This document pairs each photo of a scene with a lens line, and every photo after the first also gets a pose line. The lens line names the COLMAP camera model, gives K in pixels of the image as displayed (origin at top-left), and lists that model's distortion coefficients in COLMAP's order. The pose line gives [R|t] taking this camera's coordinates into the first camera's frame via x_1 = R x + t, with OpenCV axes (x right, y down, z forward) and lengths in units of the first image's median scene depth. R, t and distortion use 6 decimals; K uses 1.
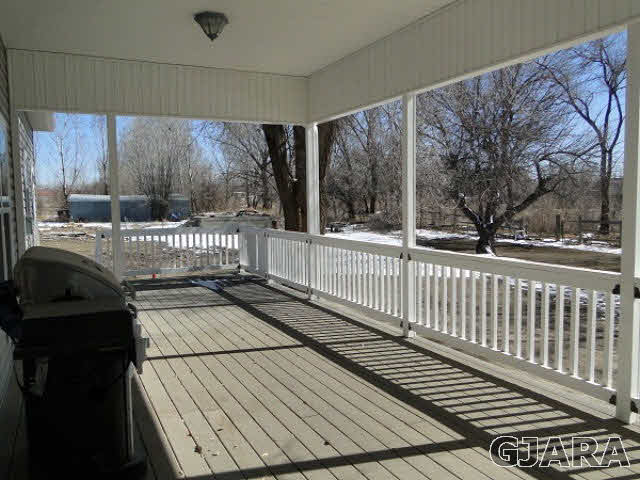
lens RADIAL K [[528.5, 0, 318.8], [0, 528.5, 240.4], [0, 0, 1]] dist [0.019669, -0.012426]
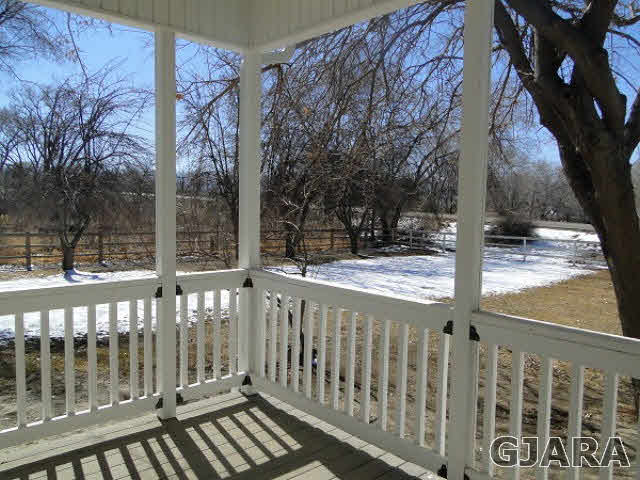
lens RADIAL K [[528.5, 0, 317.7], [0, 528.5, 239.8], [0, 0, 1]] dist [0.019669, -0.012426]
pose [[-0.260672, -0.059702, 0.963580, -0.522509], [0.067032, 0.994558, 0.079755, -0.074750], [-0.963097, 0.085381, -0.255252, 1.051912]]
